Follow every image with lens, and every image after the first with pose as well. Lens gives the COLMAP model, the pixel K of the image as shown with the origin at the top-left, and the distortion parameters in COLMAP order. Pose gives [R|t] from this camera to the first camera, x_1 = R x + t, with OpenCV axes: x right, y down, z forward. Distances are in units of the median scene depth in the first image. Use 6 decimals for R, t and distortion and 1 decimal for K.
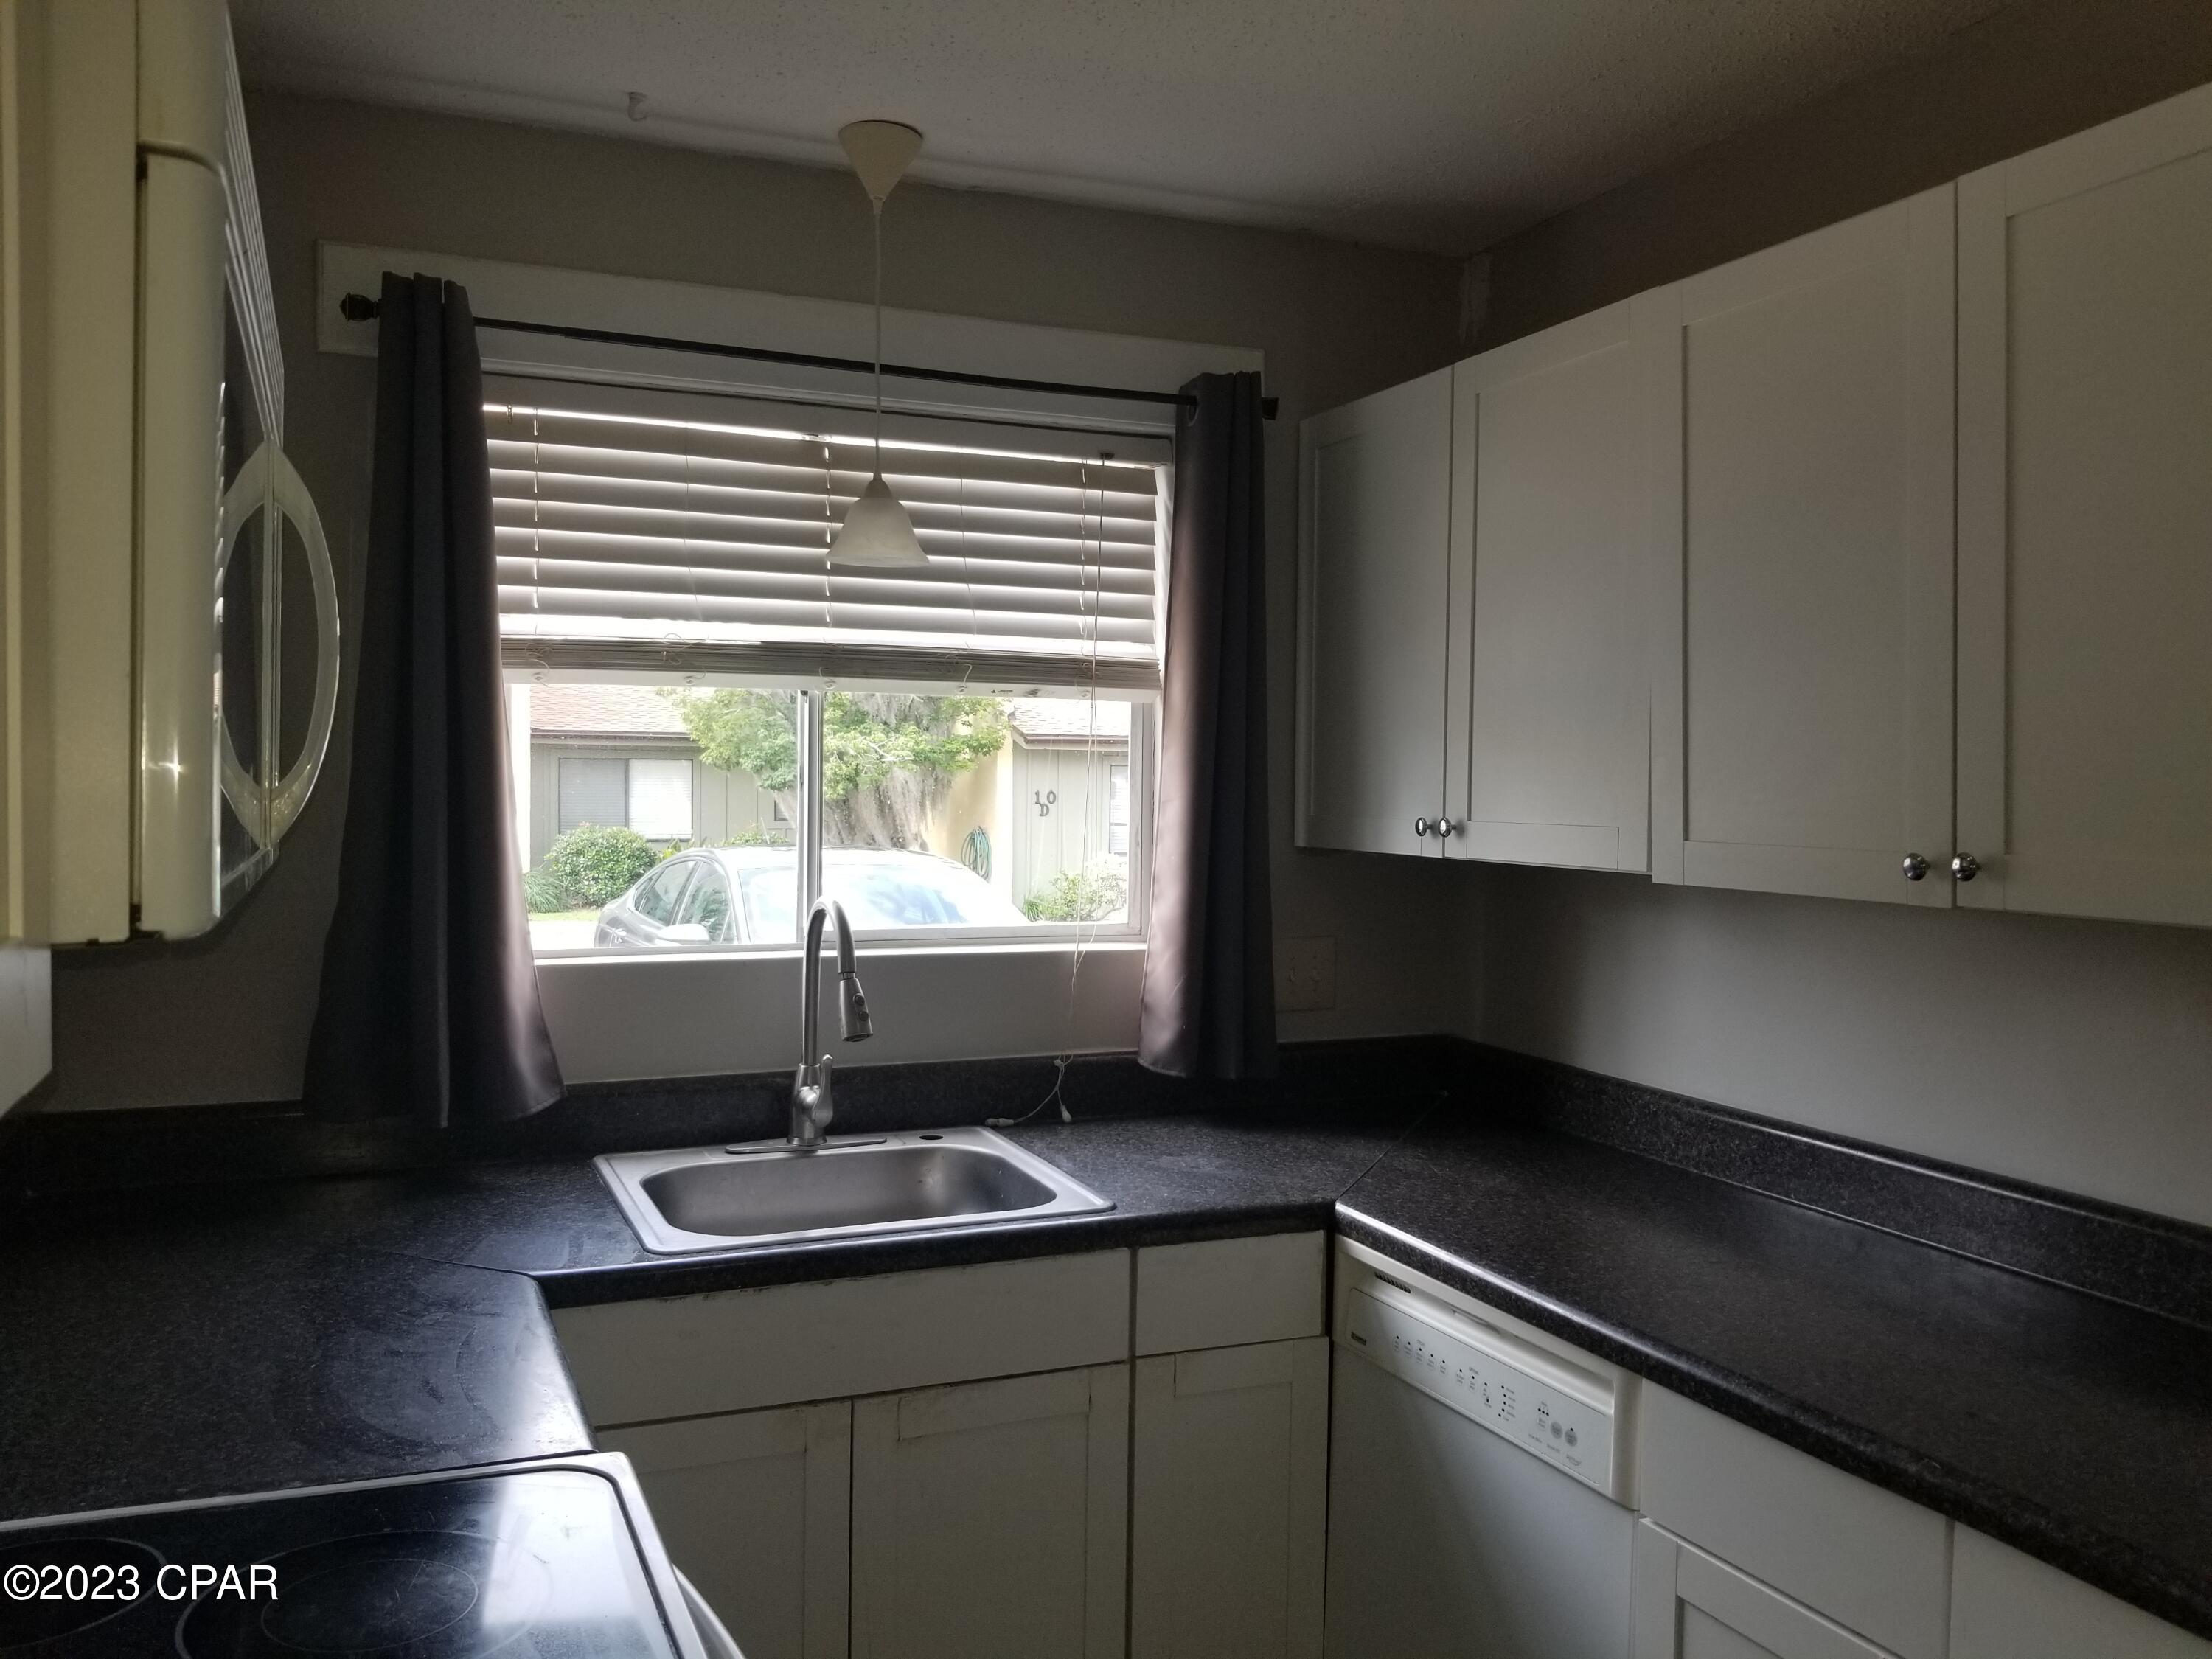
lens RADIAL K [[1749.6, 0, 1103.8], [0, 1749.6, 805.6], [0, 0, 1]] dist [-0.003623, -0.001810]
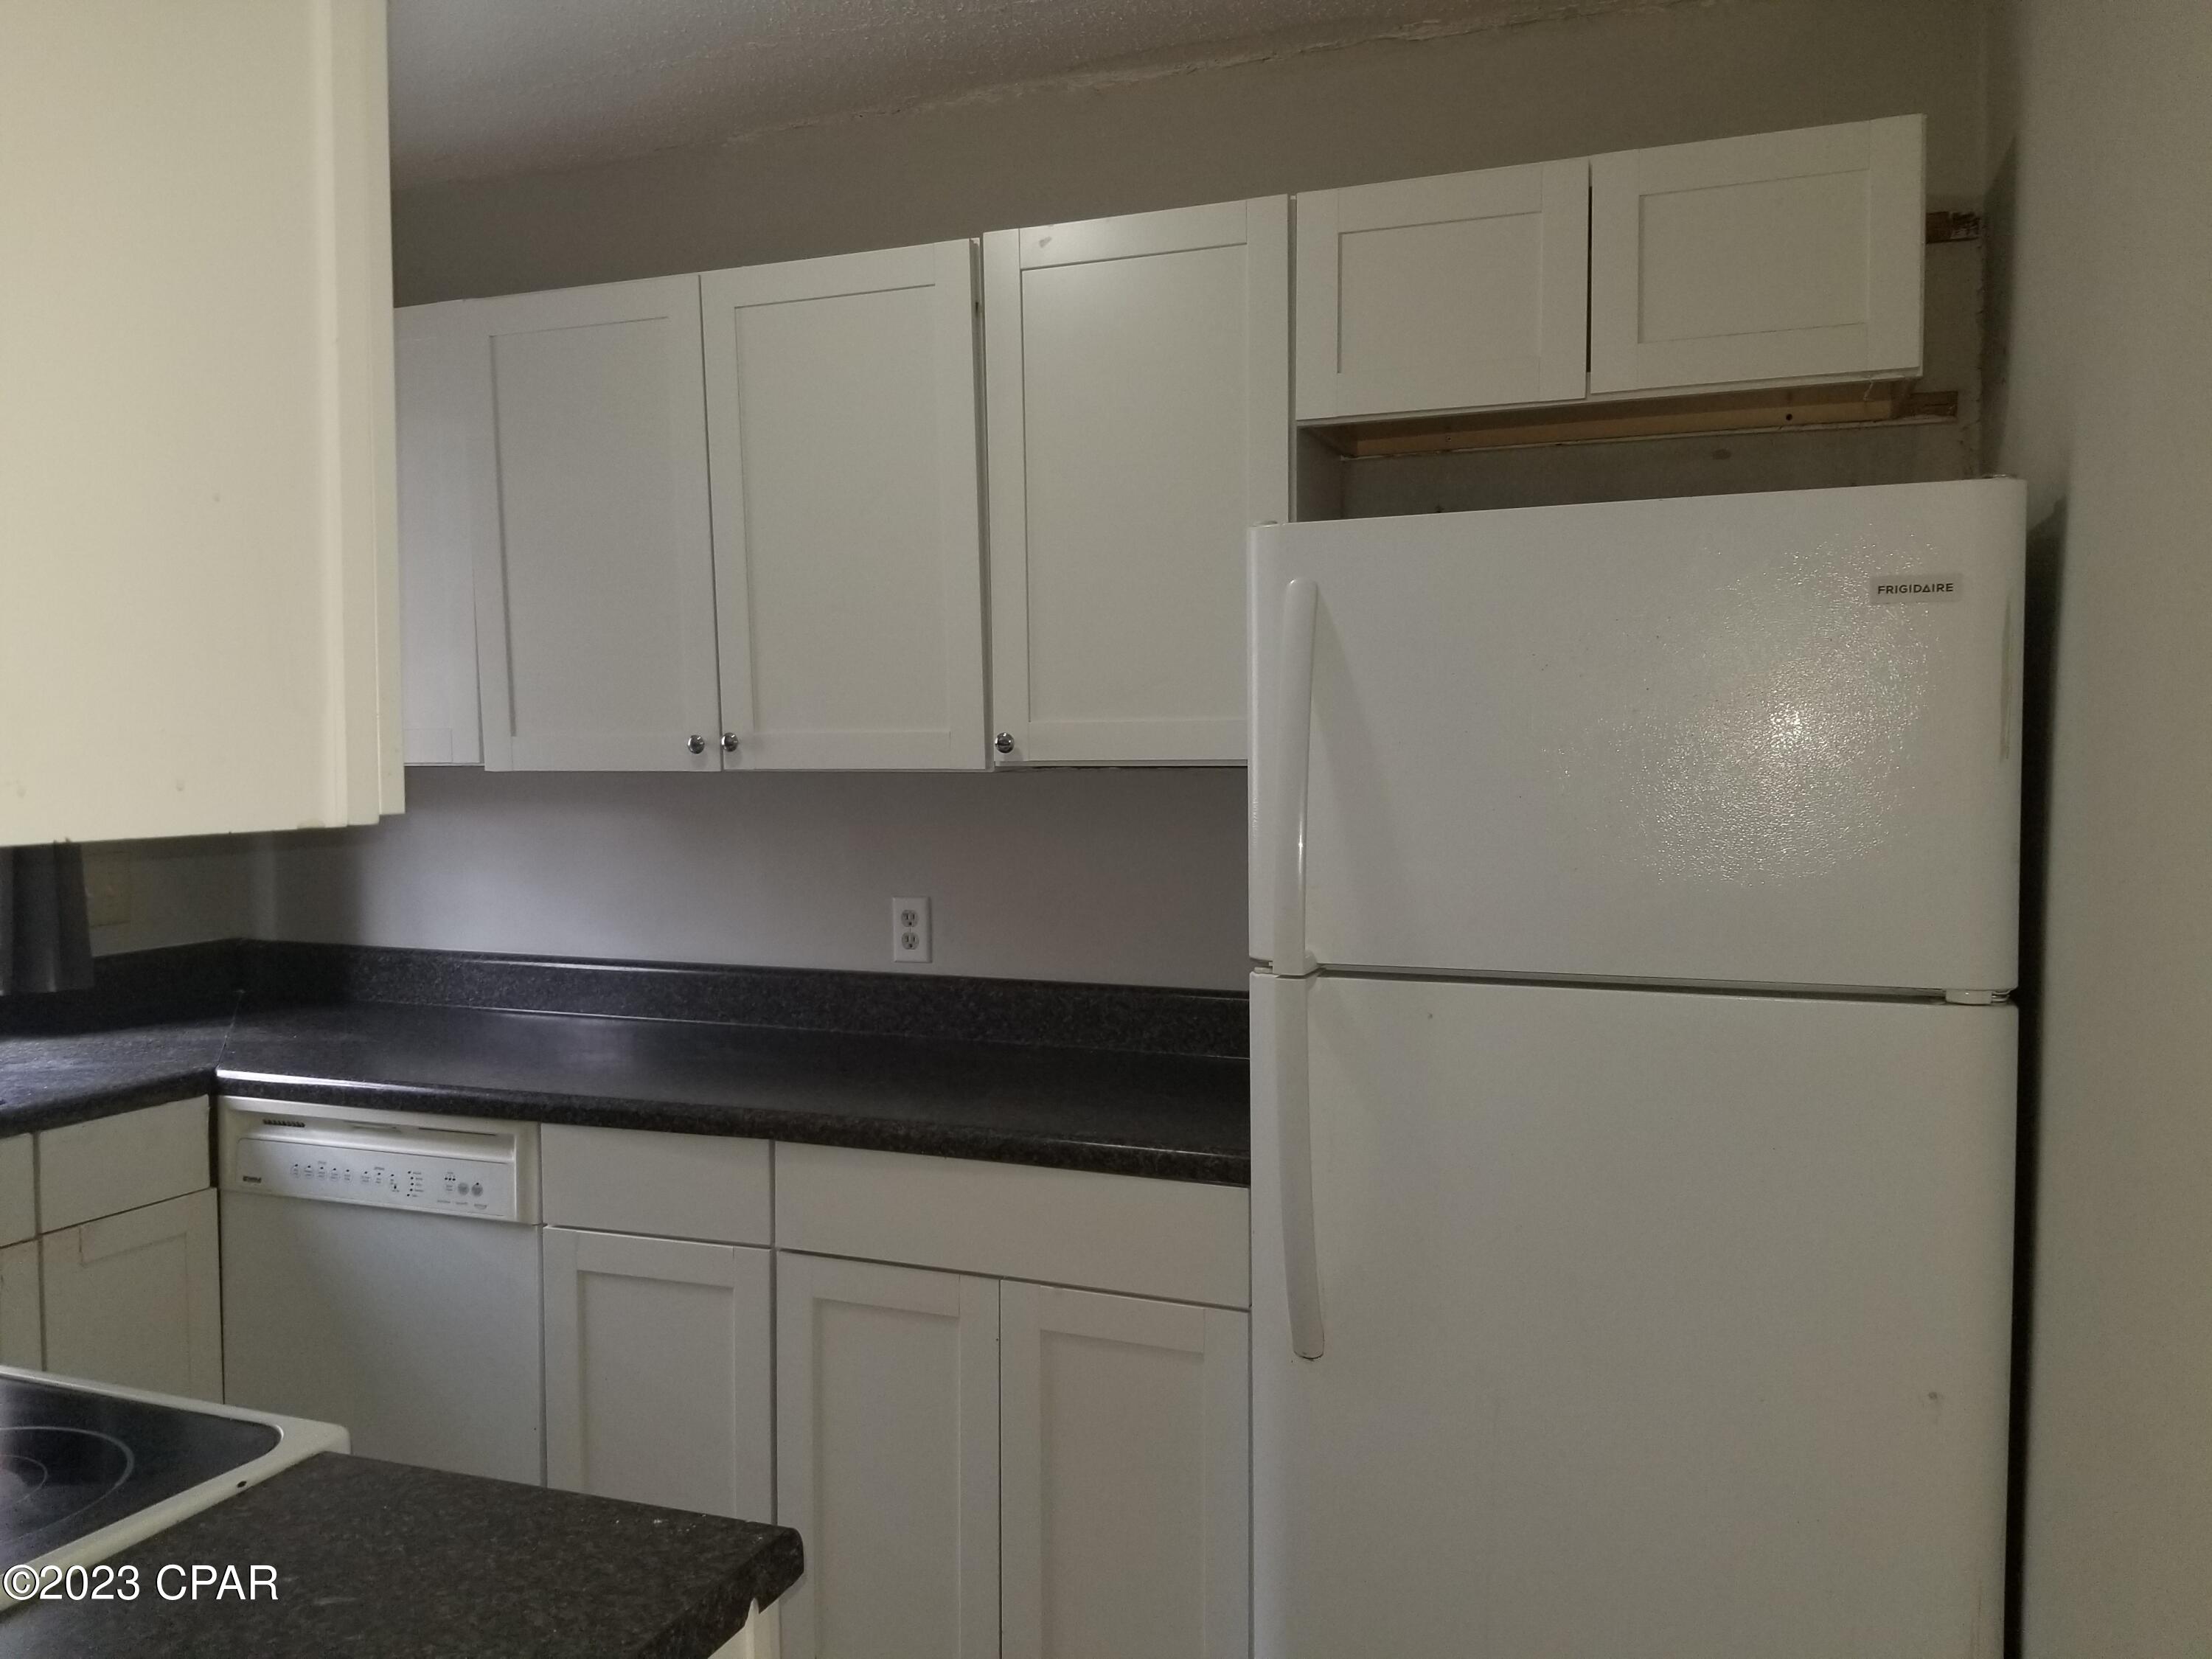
lens RADIAL K [[1729.2, 0, 1094.1], [0, 1729.2, 812.8], [0, 0, 1]] dist [0.005173, -0.005325]
pose [[0.704642, -0.053552, 0.707539, -0.272575], [0.034188, 0.998552, 0.041531, 0.036463], [-0.708739, -0.005075, 0.705453, -0.212150]]
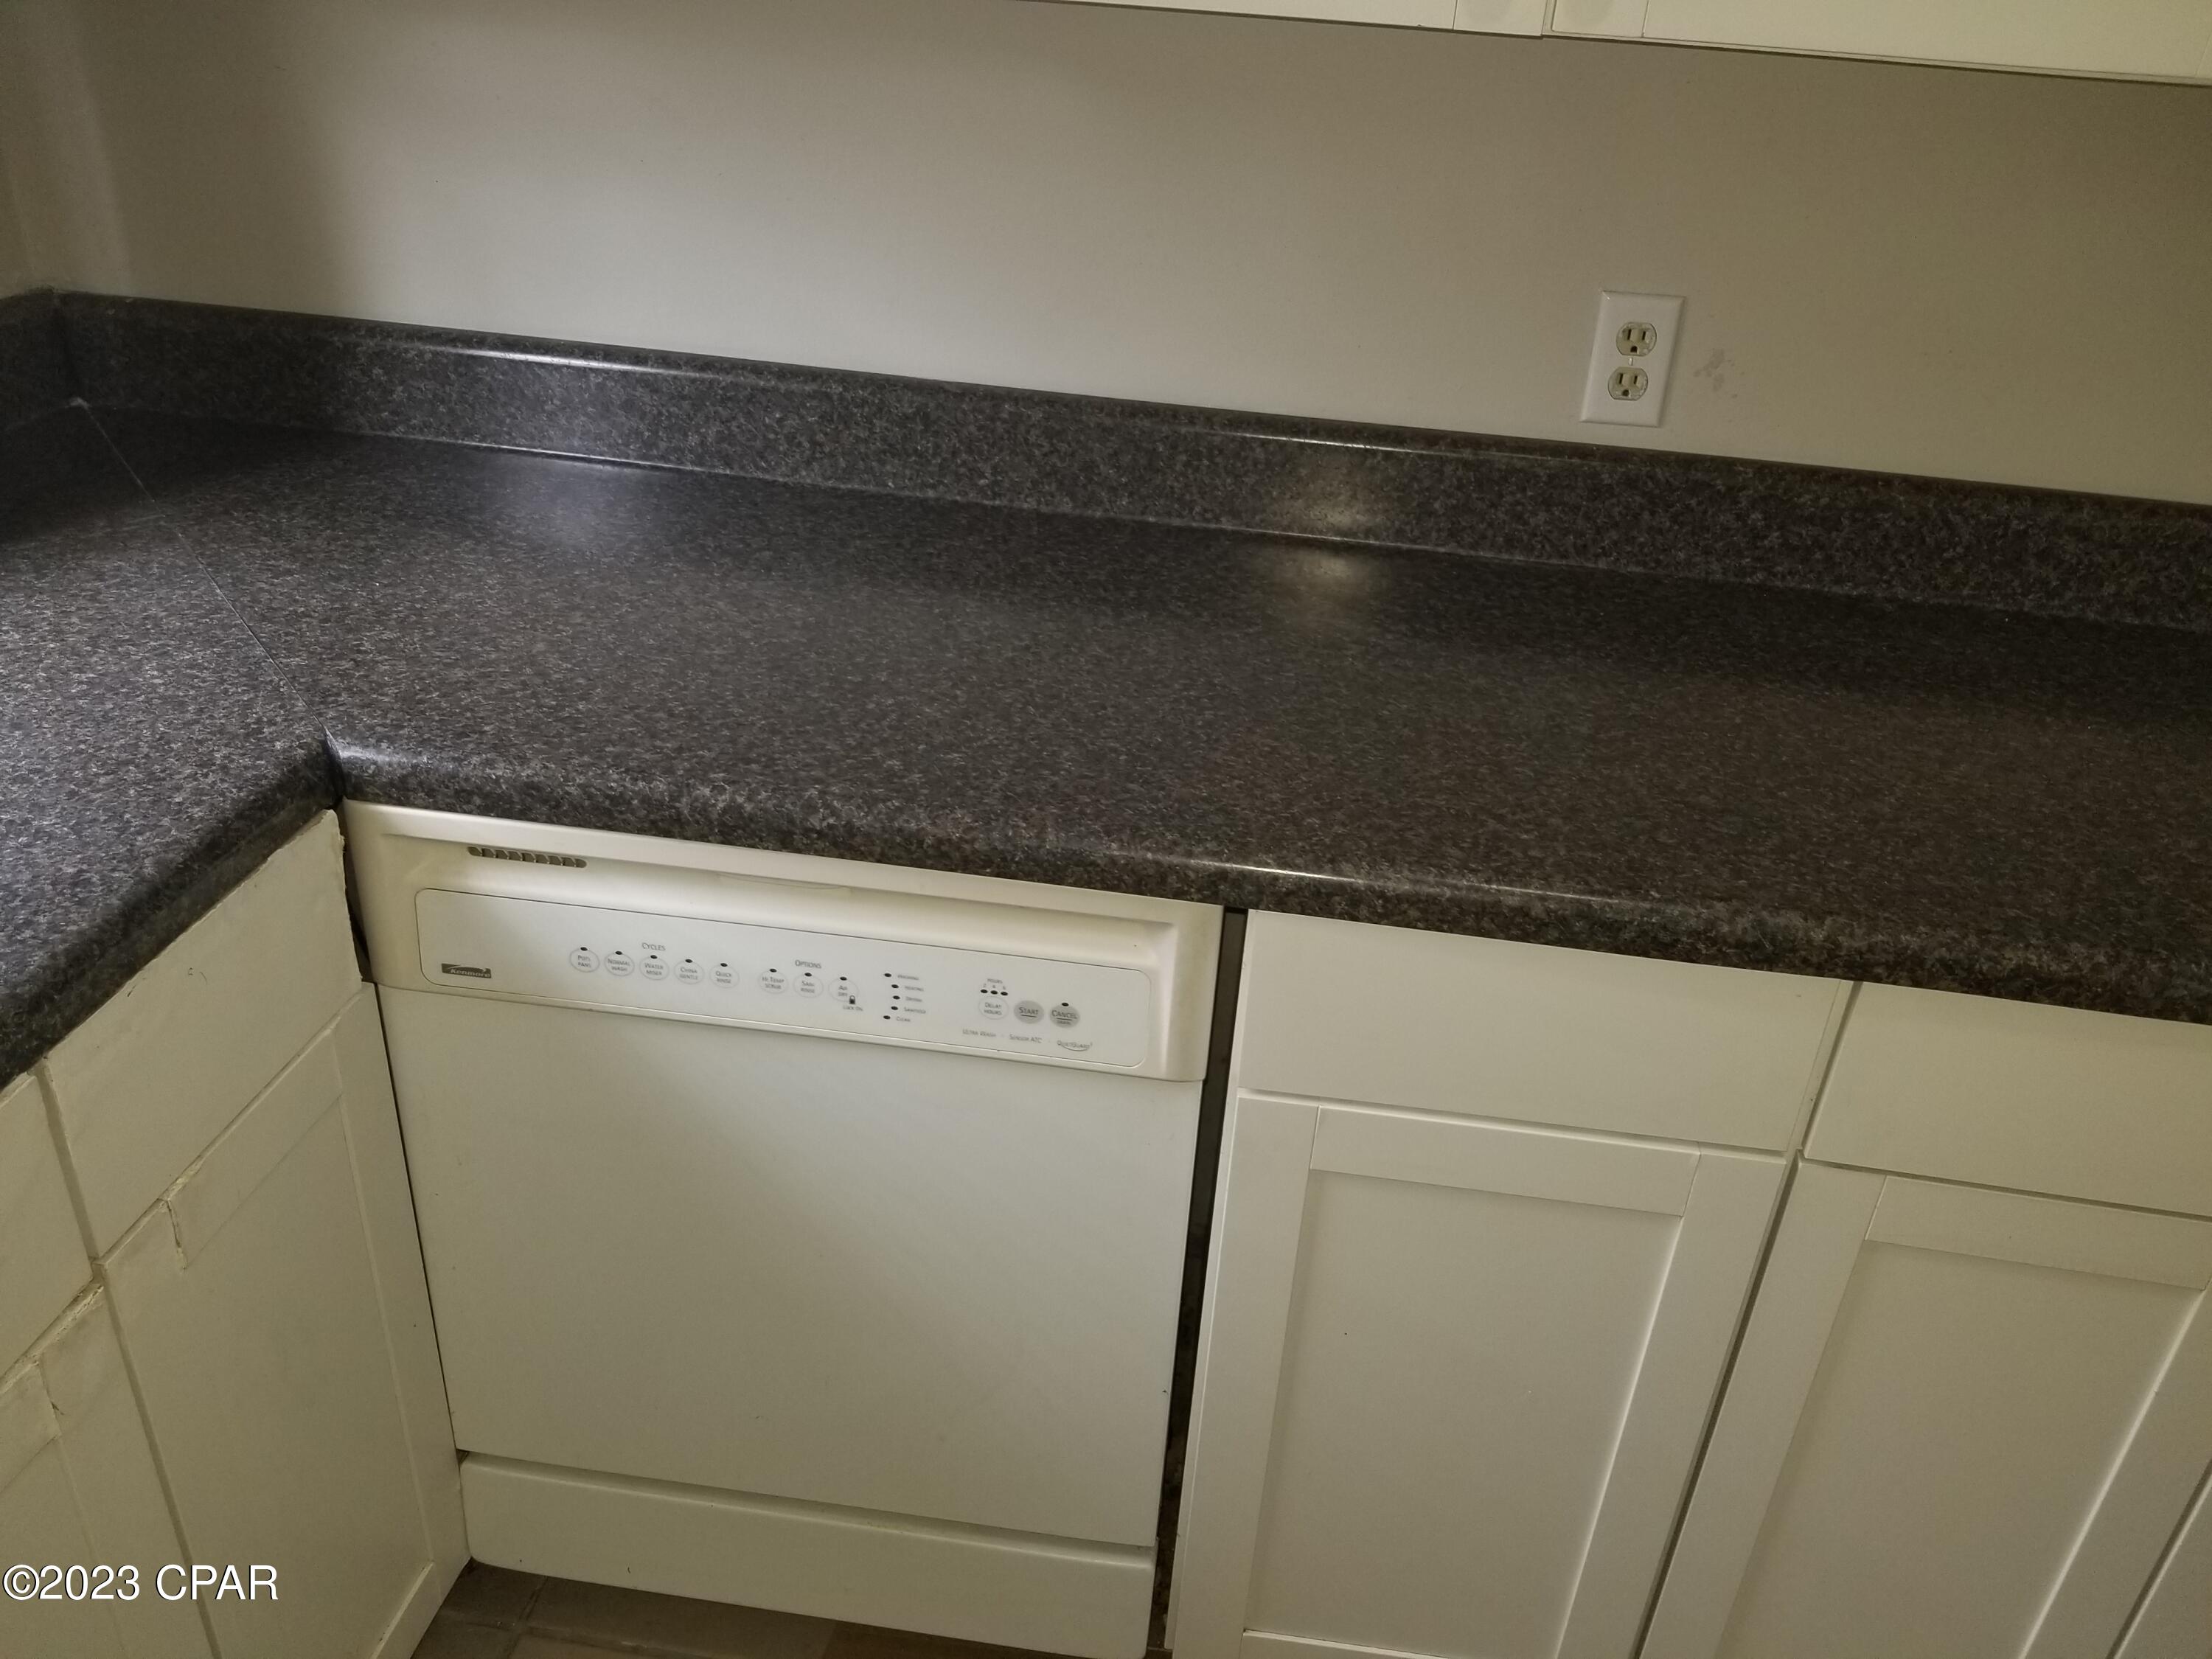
lens RADIAL K [[1763.3, 0, 1106.0], [0, 1763.3, 829.5], [0, 0, 1]] dist [0.108673, -0.137064]
pose [[0.520263, -0.405806, 0.751431, -0.147109], [-0.036798, 0.868420, 0.494462, -0.003919], [-0.853213, -0.284902, 0.436874, 0.647167]]
